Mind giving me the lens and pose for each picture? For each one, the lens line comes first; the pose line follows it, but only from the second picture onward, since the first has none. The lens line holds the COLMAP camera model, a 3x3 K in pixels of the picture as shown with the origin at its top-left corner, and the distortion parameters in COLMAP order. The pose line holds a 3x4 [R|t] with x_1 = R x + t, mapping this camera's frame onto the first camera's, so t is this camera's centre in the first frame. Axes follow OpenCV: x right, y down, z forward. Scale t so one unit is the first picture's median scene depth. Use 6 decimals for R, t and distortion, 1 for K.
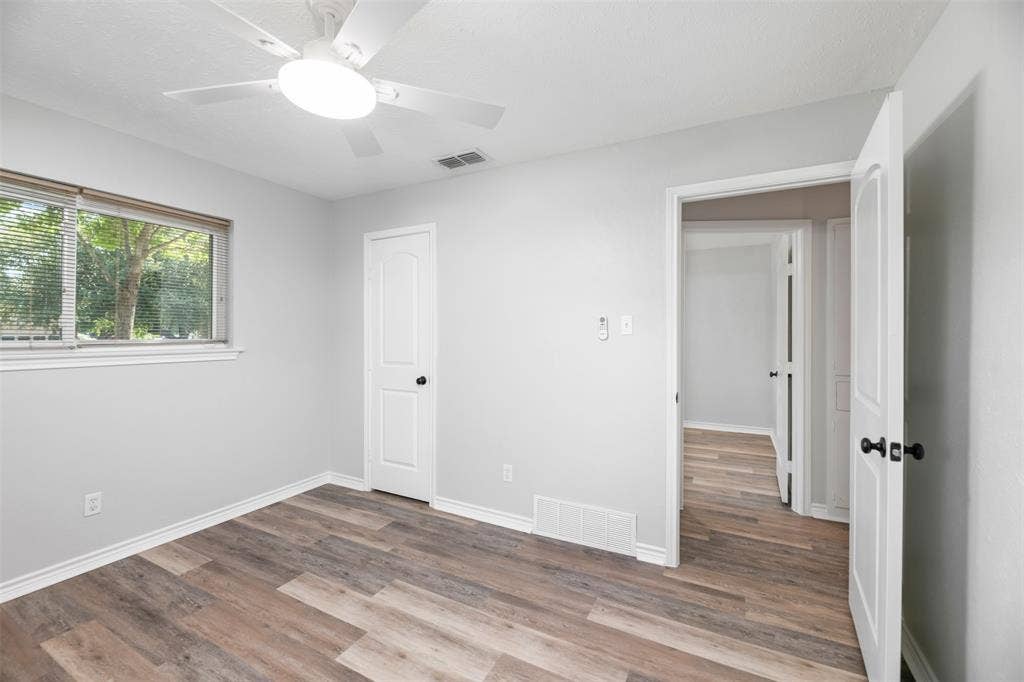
lens RADIAL K [[413.2, 0, 510.7], [0, 413.2, 334.8], [0, 0, 1]] dist [-0.004793, -0.000753]
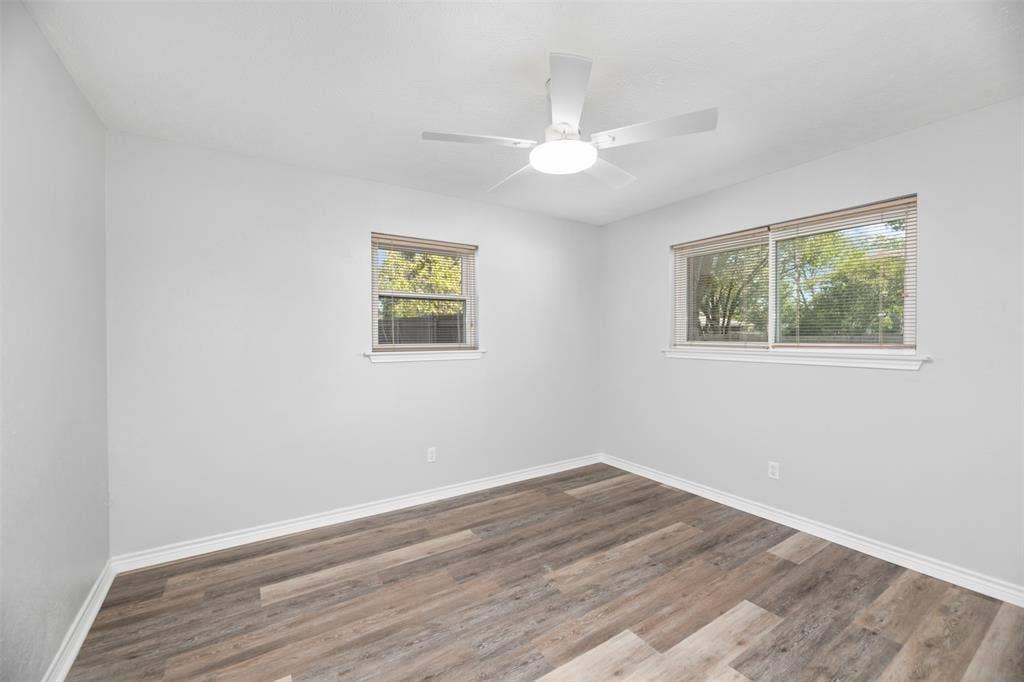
lens RADIAL K [[413.2, 0, 508.0], [0, 413.2, 342.5], [0, 0, 1]] dist [-0.004793, -0.000753]
pose [[-0.488941, 0.011198, -0.872245, 0.427840], [-0.002709, 0.999893, 0.014356, -0.001152], [0.872313, 0.009383, -0.488858, 0.771031]]
